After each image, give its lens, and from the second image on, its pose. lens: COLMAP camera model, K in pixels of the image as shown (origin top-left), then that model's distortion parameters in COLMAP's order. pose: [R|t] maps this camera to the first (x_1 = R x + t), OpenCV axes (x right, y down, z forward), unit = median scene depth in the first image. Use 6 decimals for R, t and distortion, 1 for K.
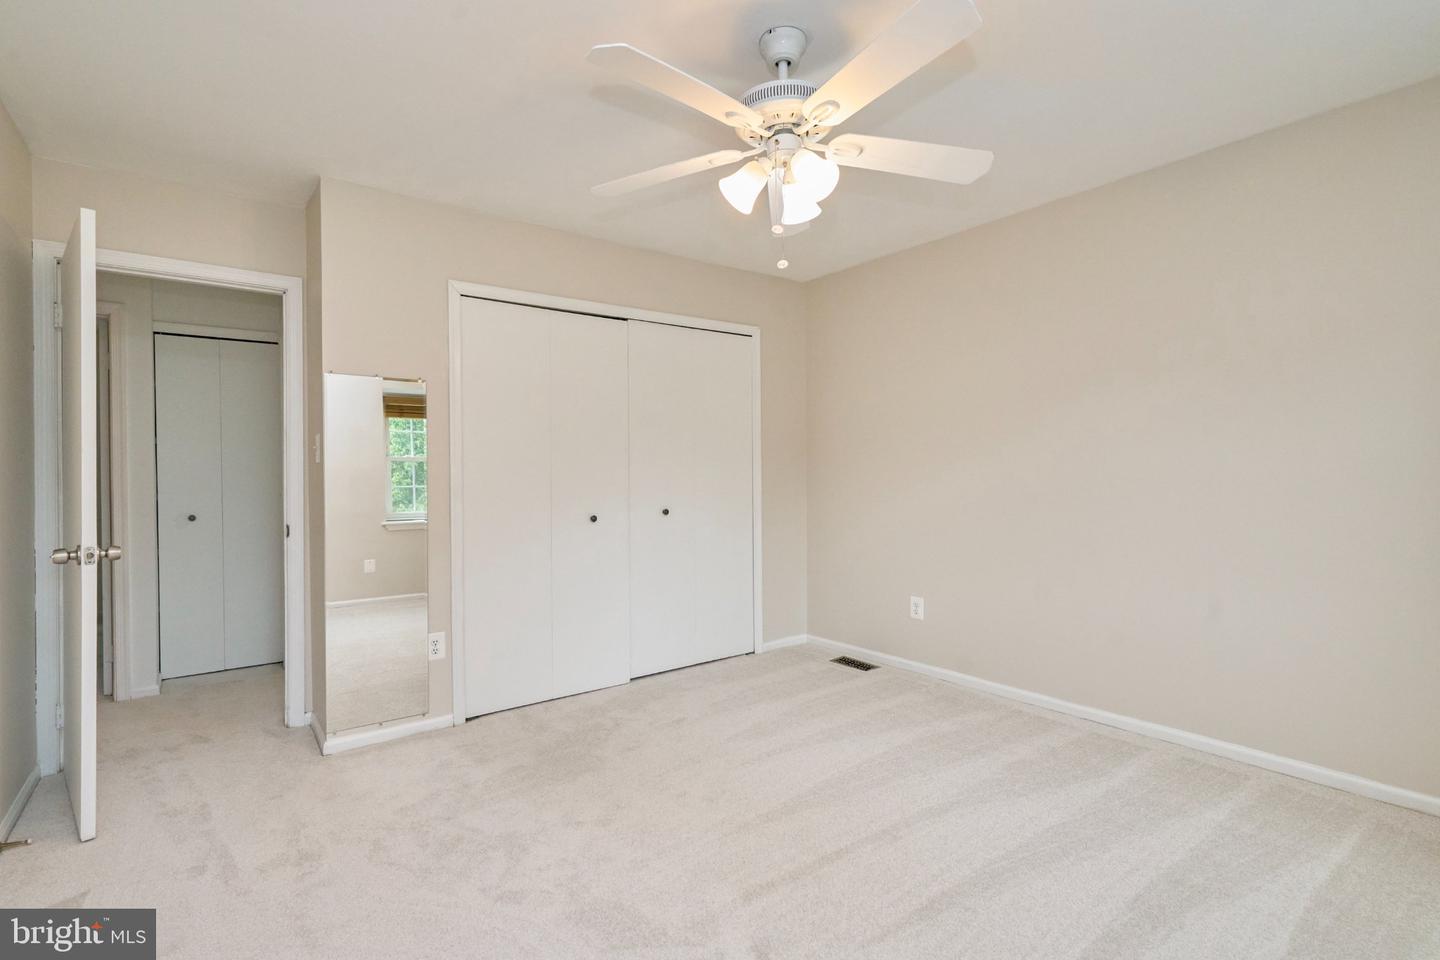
lens RADIAL K [[672.9, 0, 719.8], [0, 672.9, 477.4], [0, 0, 1]] dist [-0.002653, -0.000073]
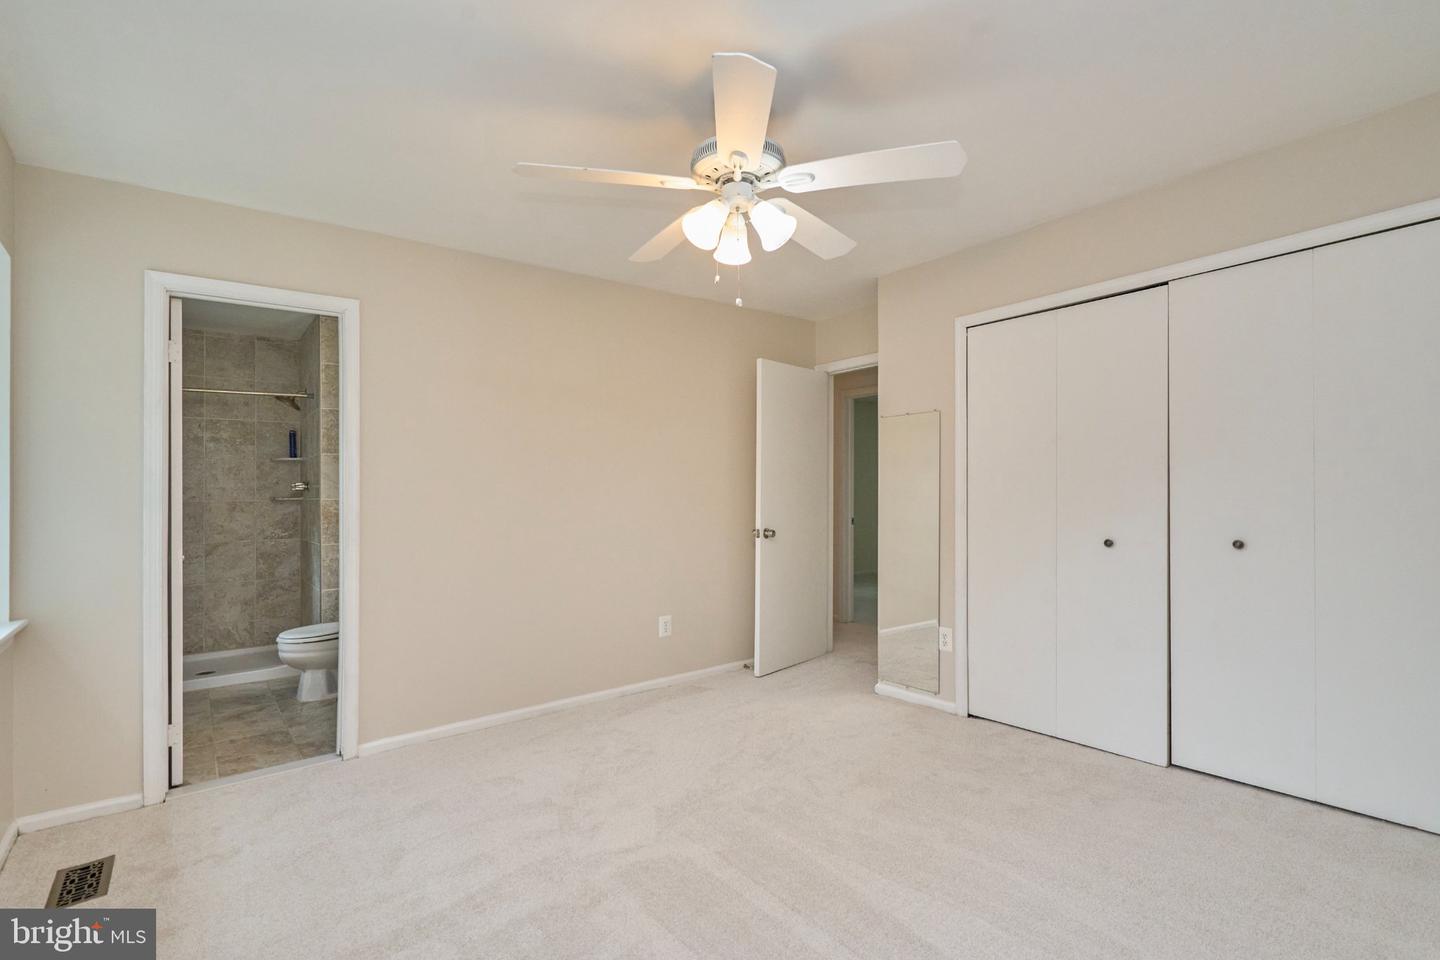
lens RADIAL K [[672.9, 0, 720.7], [0, 672.9, 472.4], [0, 0, 1]] dist [-0.002653, -0.000073]
pose [[0.007026, -0.031011, -0.999494, 0.716995], [0.009094, 0.999480, -0.030946, -0.002502], [0.999934, -0.008872, 0.007304, 0.589900]]
